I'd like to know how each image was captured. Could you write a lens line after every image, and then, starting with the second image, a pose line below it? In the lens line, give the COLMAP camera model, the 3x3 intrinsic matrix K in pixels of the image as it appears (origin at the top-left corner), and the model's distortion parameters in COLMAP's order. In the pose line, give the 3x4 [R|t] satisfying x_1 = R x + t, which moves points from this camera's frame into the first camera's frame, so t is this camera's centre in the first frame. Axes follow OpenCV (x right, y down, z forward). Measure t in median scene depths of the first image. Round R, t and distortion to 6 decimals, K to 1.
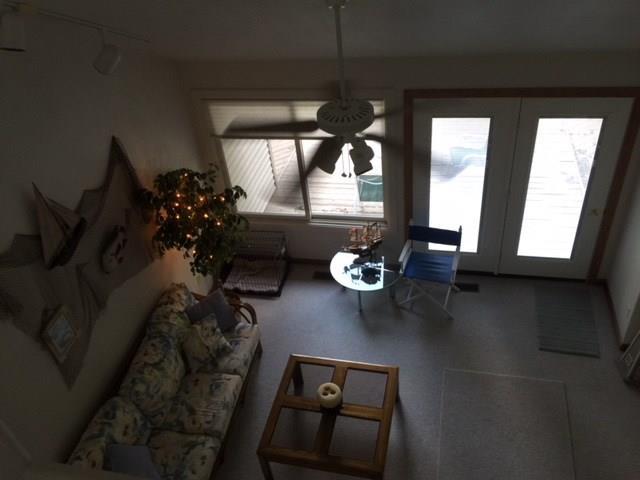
lens RADIAL K [[546.1, 0, 315.7], [0, 546.1, 239.0], [0, 0, 1]] dist [0.081633, -0.115721]
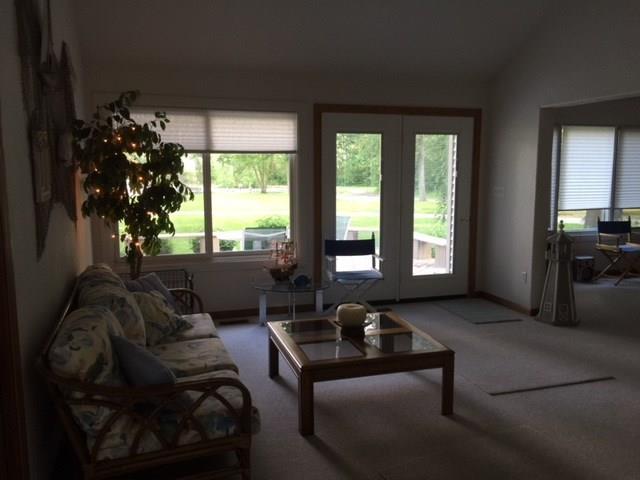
lens RADIAL K [[546.1, 0, 315.7], [0, 546.1, 239.0], [0, 0, 1]] dist [0.081633, -0.115721]
pose [[0.864888, 0.038617, 0.500477, -0.391892], [0.233181, 0.852020, -0.468709, 0.498390], [-0.444516, 0.522083, 0.727897, 0.317300]]
